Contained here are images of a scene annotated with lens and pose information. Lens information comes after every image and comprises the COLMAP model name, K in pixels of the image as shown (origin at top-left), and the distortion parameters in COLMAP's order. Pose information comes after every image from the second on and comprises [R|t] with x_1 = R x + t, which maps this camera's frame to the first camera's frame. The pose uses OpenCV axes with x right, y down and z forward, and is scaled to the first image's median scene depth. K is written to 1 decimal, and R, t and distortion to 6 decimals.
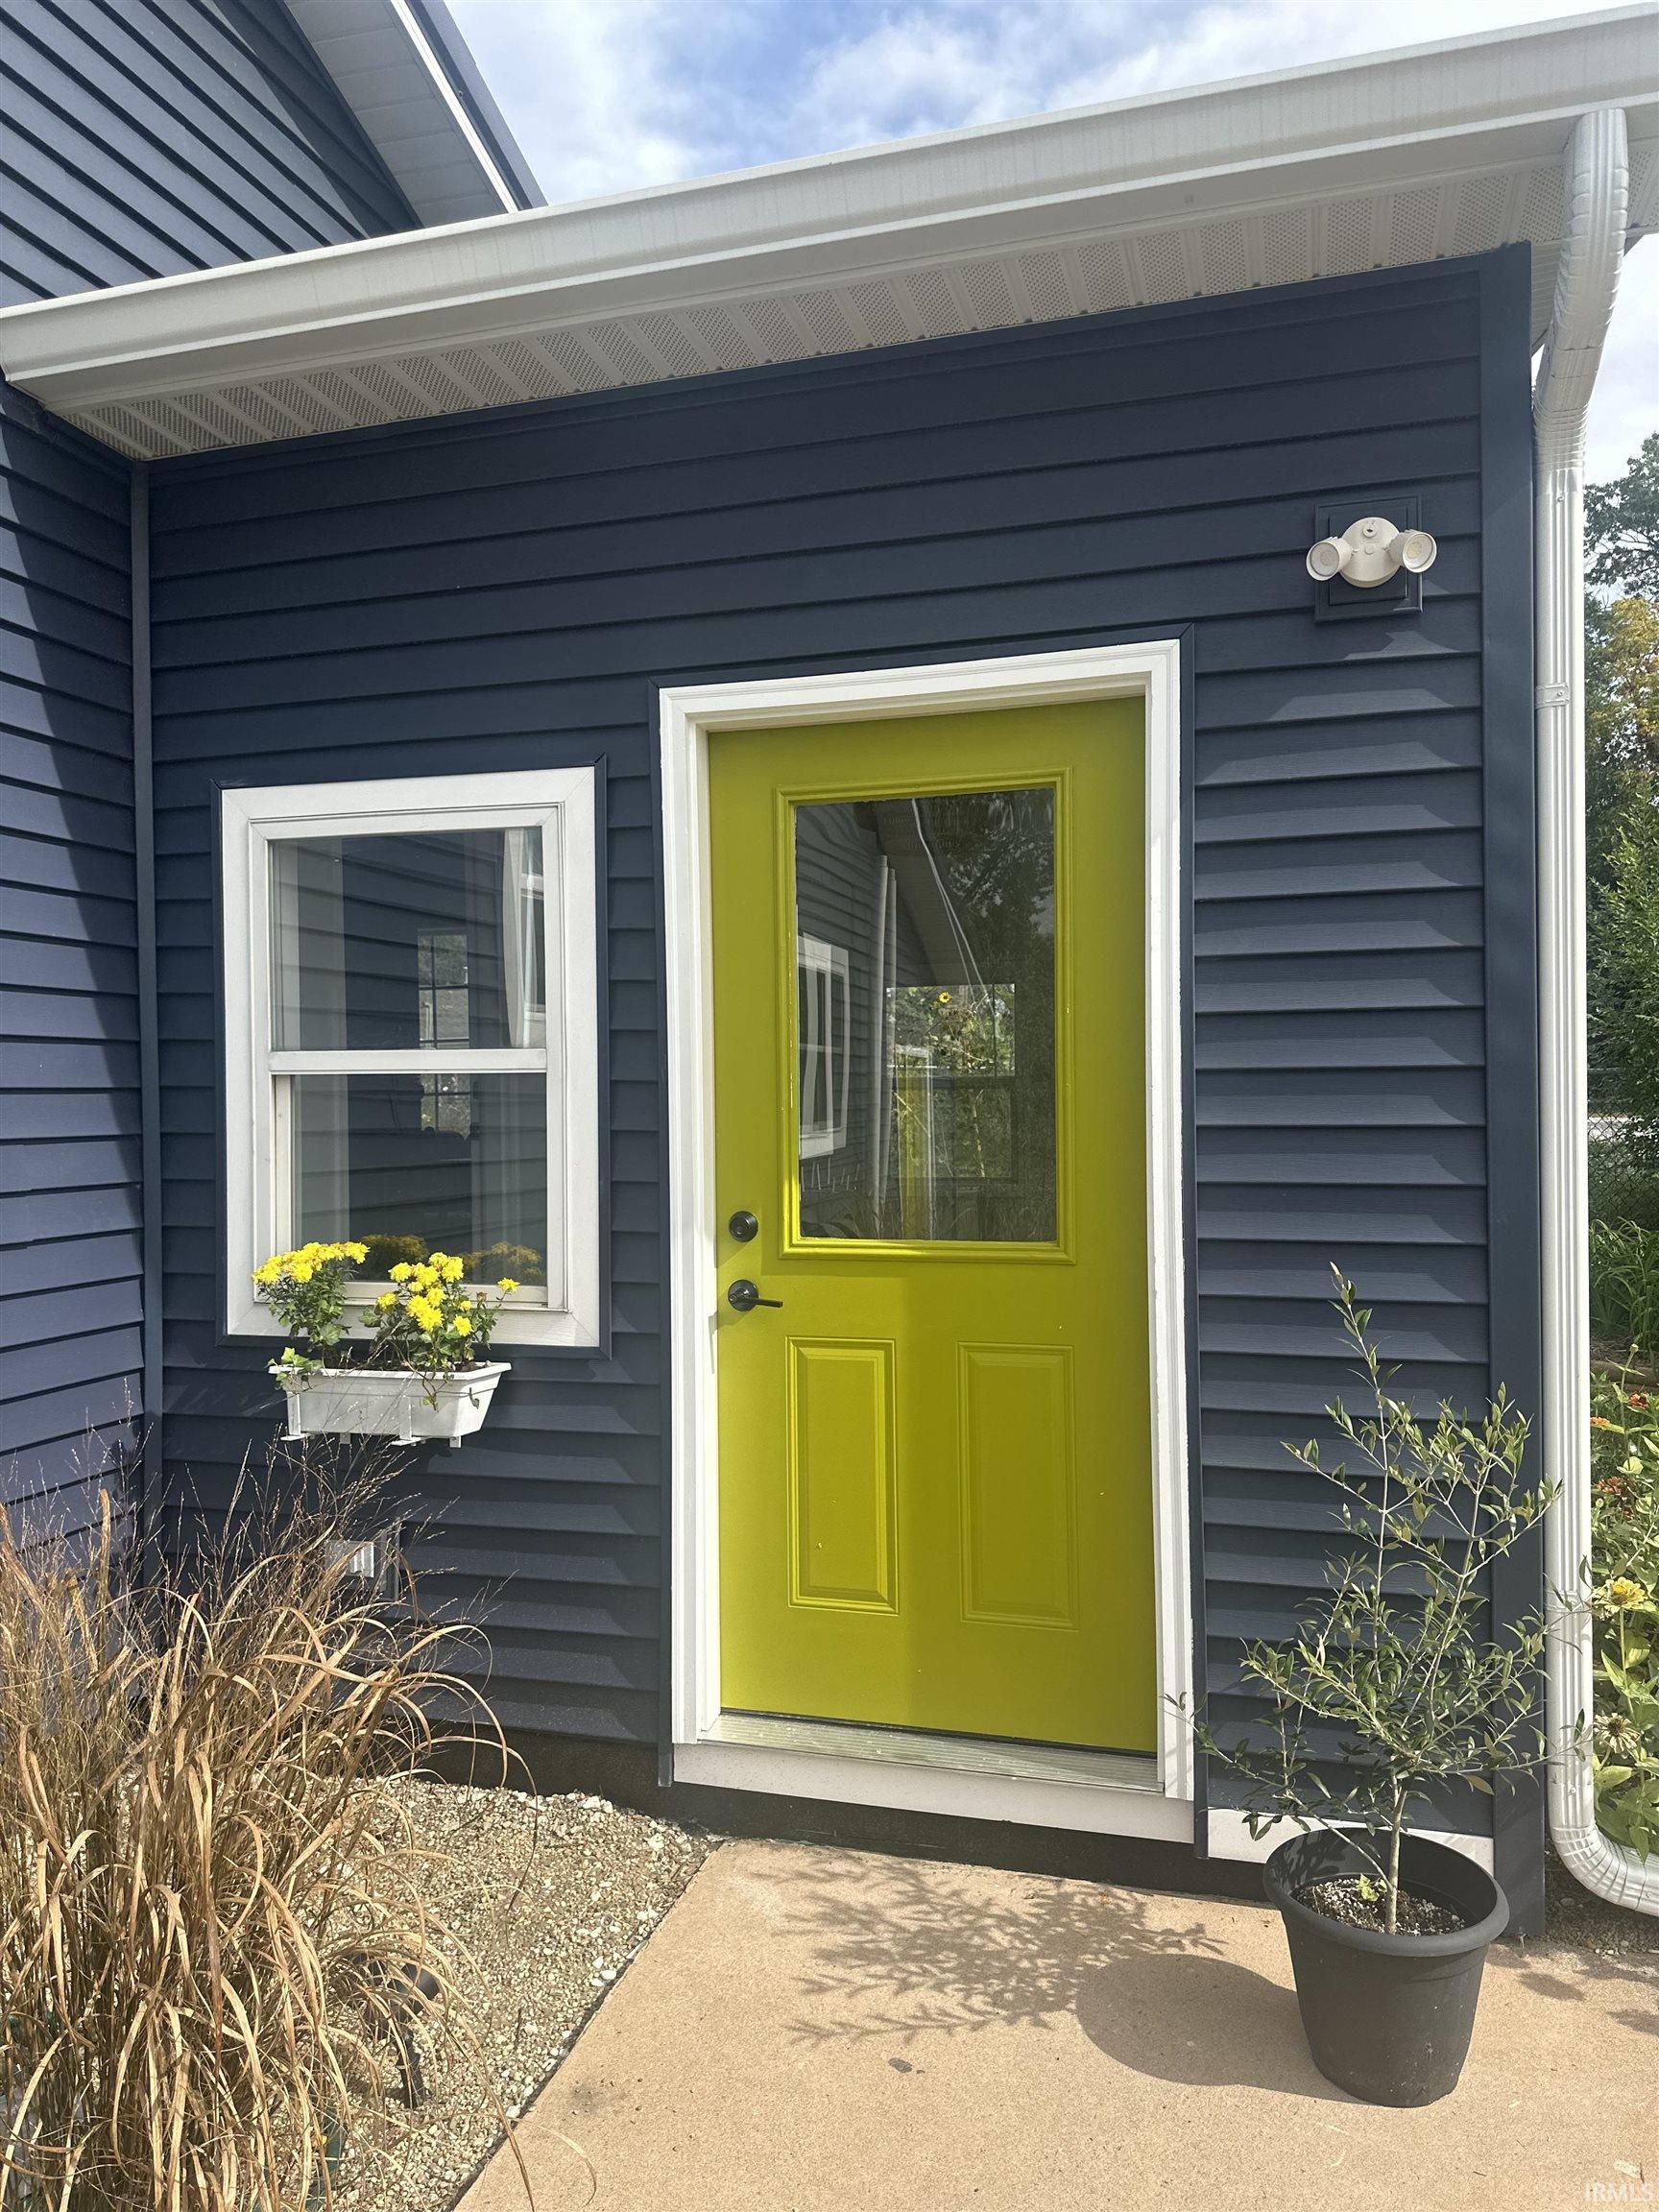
lens RADIAL K [[1569.1, 0, 843.3], [0, 1569.1, 1109.1], [0, 0, 1]] dist [0.041604, -0.028840]
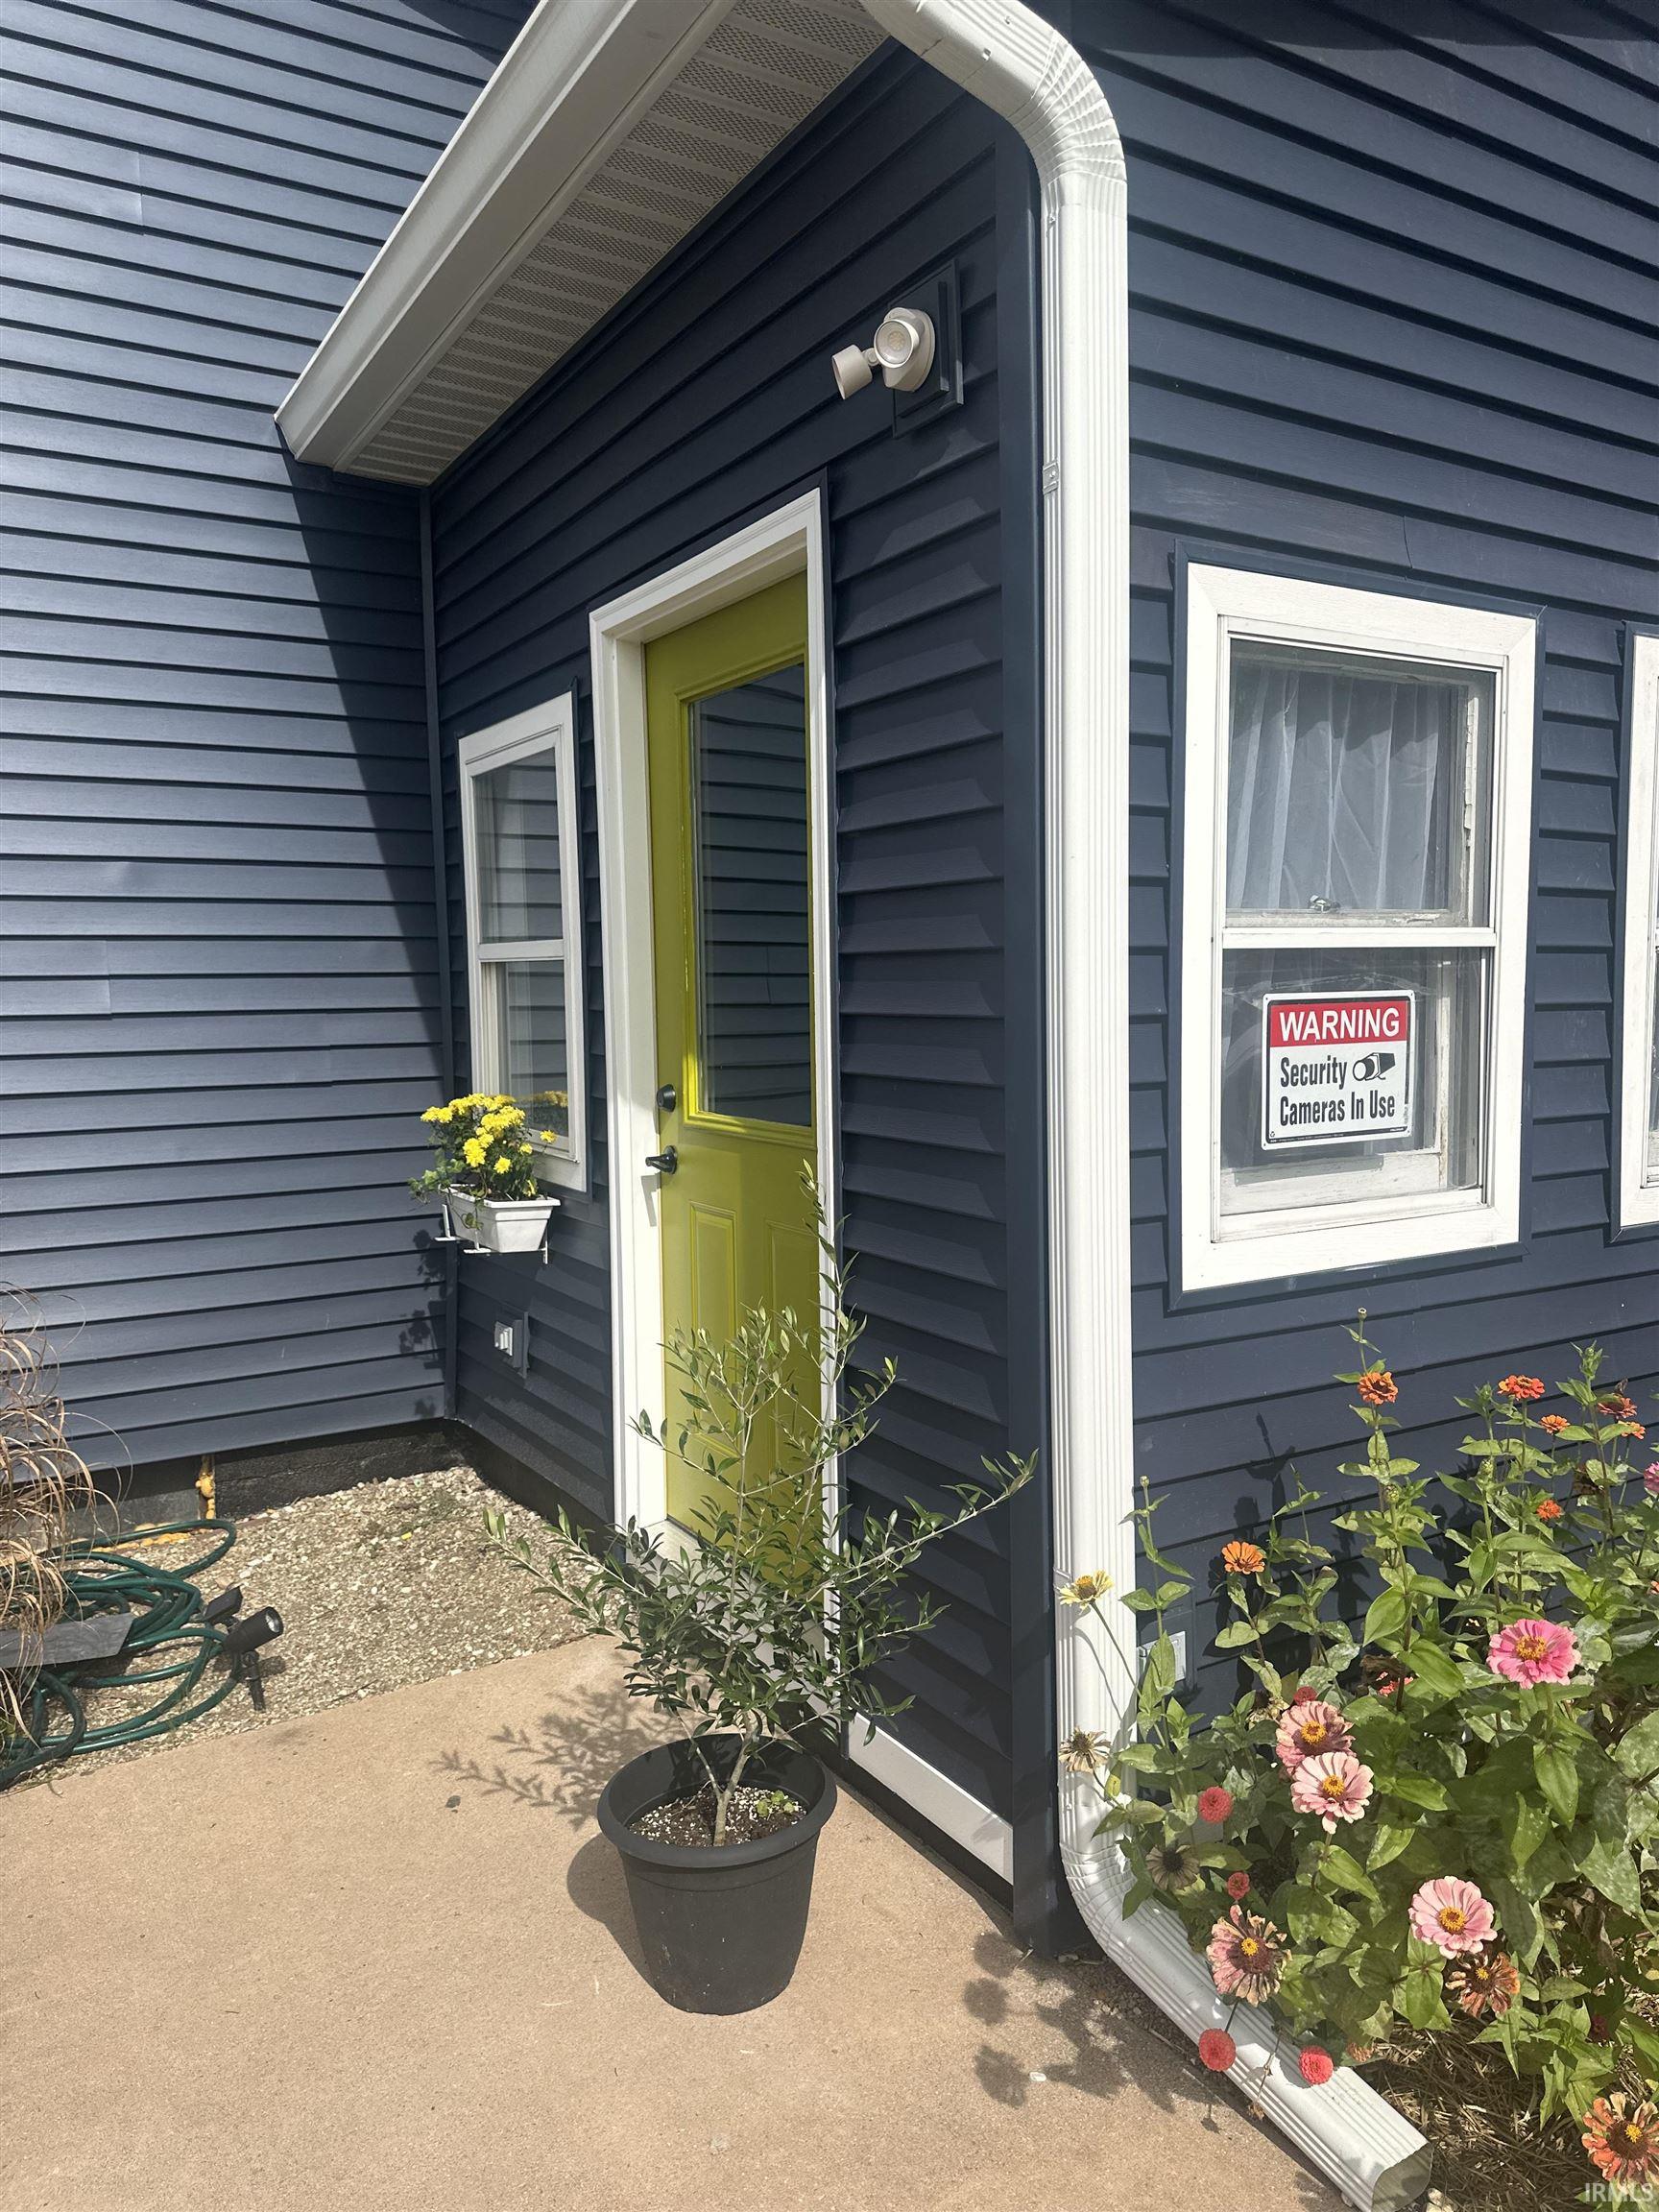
lens RADIAL K [[1569.1, 0, 928.5], [0, 1569.1, 1104.2], [0, 0, 1]] dist [0.041604, -0.028840]
pose [[0.748579, 0.055884, -0.660687, 0.795154], [-0.005677, 0.996945, 0.077894, -0.007856], [0.663022, -0.054559, 0.746609, 0.288843]]
